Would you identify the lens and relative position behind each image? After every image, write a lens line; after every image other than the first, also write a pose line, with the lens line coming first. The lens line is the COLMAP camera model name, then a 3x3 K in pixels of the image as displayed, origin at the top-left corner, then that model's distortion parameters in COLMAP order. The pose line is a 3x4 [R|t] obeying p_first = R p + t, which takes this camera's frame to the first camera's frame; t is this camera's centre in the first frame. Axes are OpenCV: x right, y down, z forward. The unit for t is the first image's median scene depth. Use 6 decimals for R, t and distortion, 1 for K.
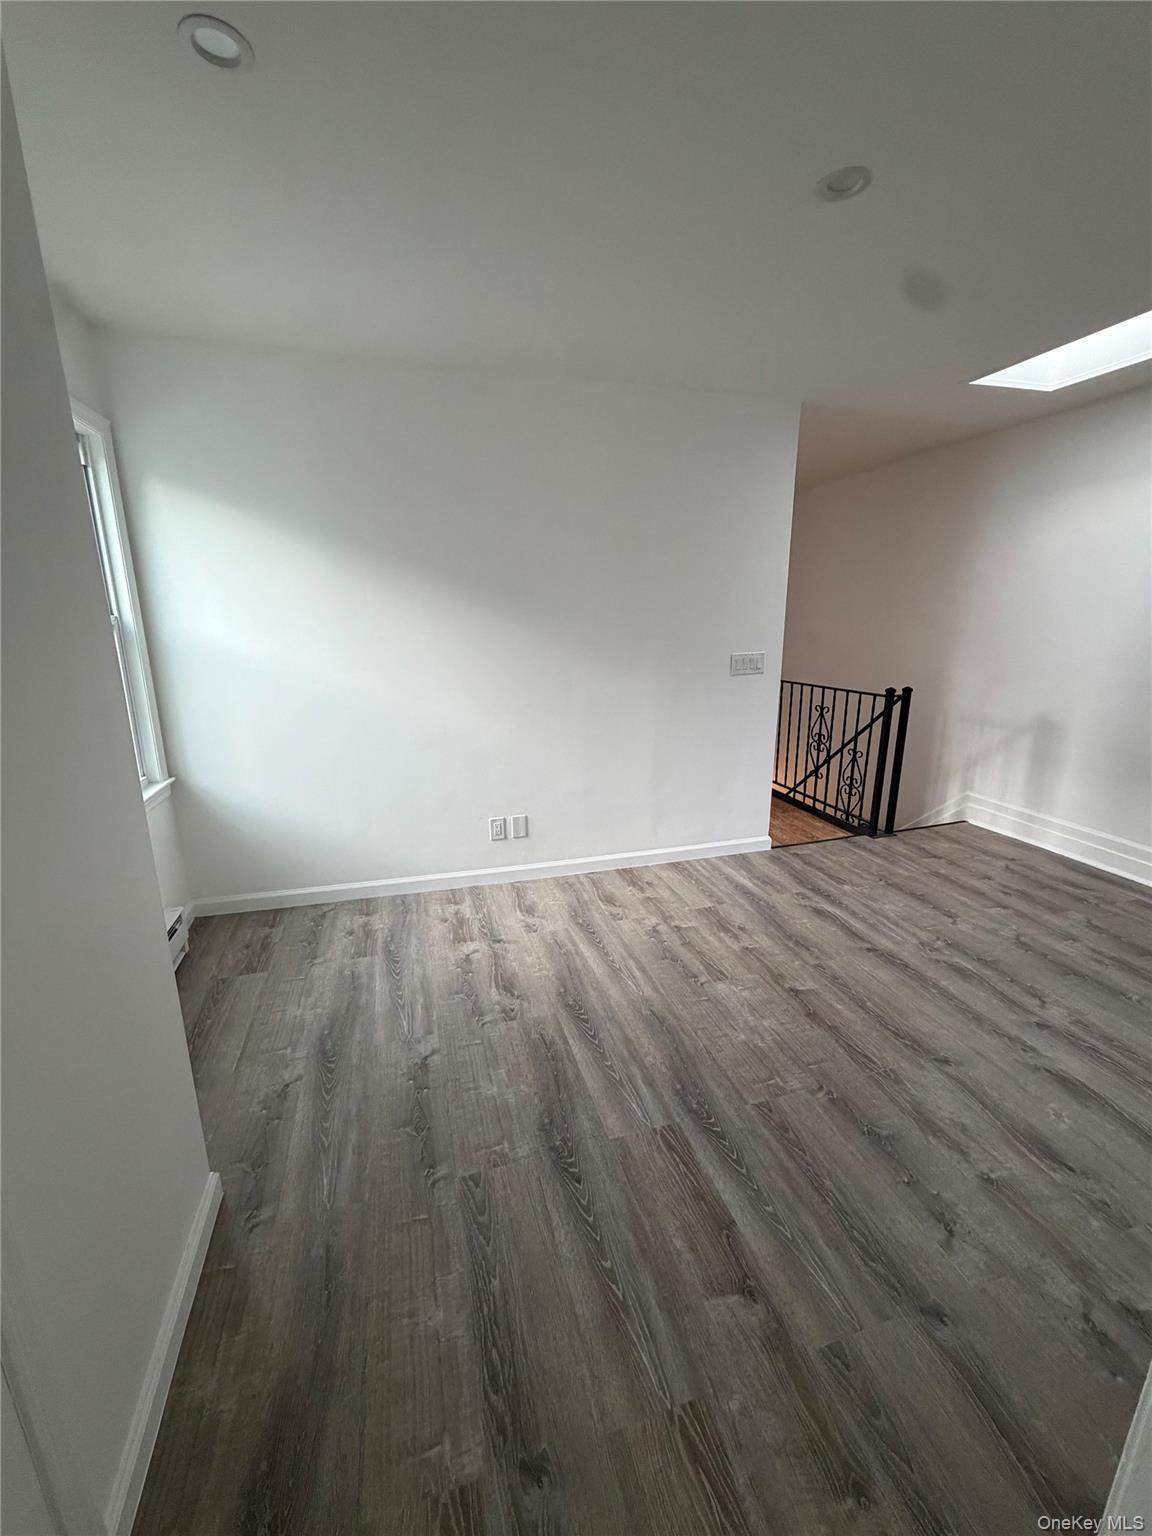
lens RADIAL K [[637.0, 0, 625.1], [0, 637.0, 772.6], [0, 0, 1]] dist [0.001749, 0.000178]
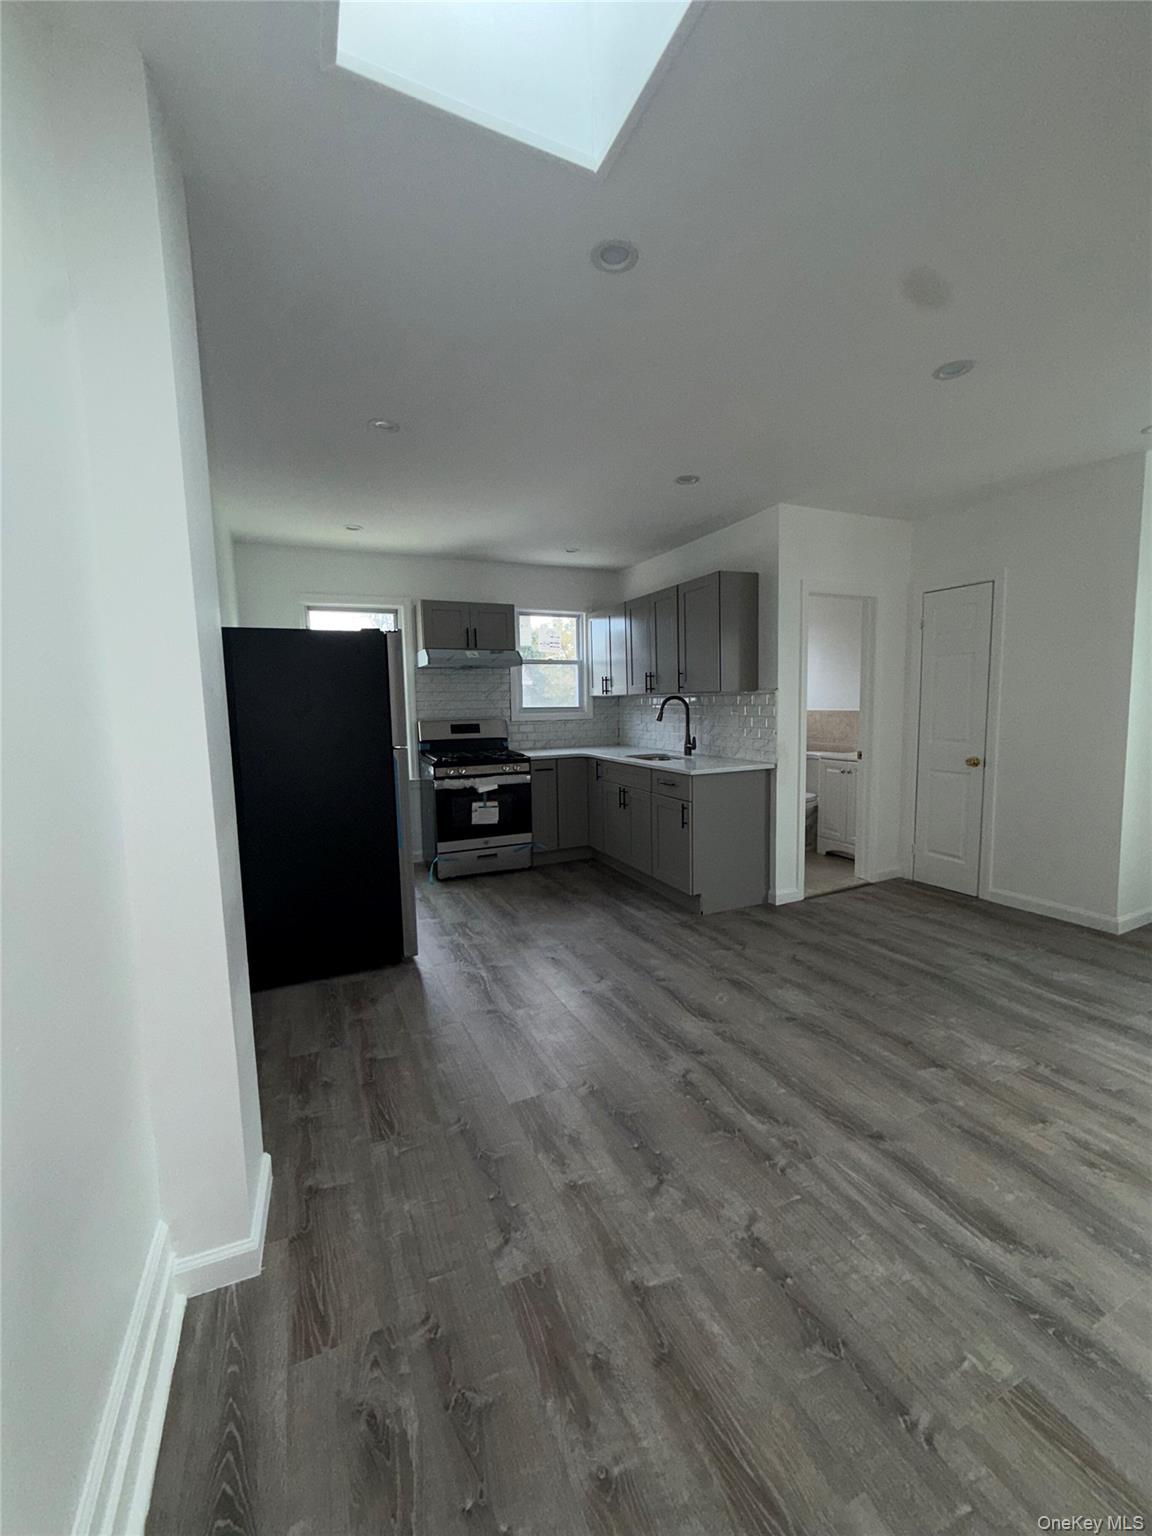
lens RADIAL K [[618.9, 0, 576.0], [0, 618.9, 768.0], [0, 0, 1]] dist [0.000320, 0.000010]
pose [[-0.996903, 0.031306, -0.072136, 0.802903], [0.004495, 0.938523, 0.345189, -0.365589], [0.078508, 0.343796, -0.935757, 1.567472]]
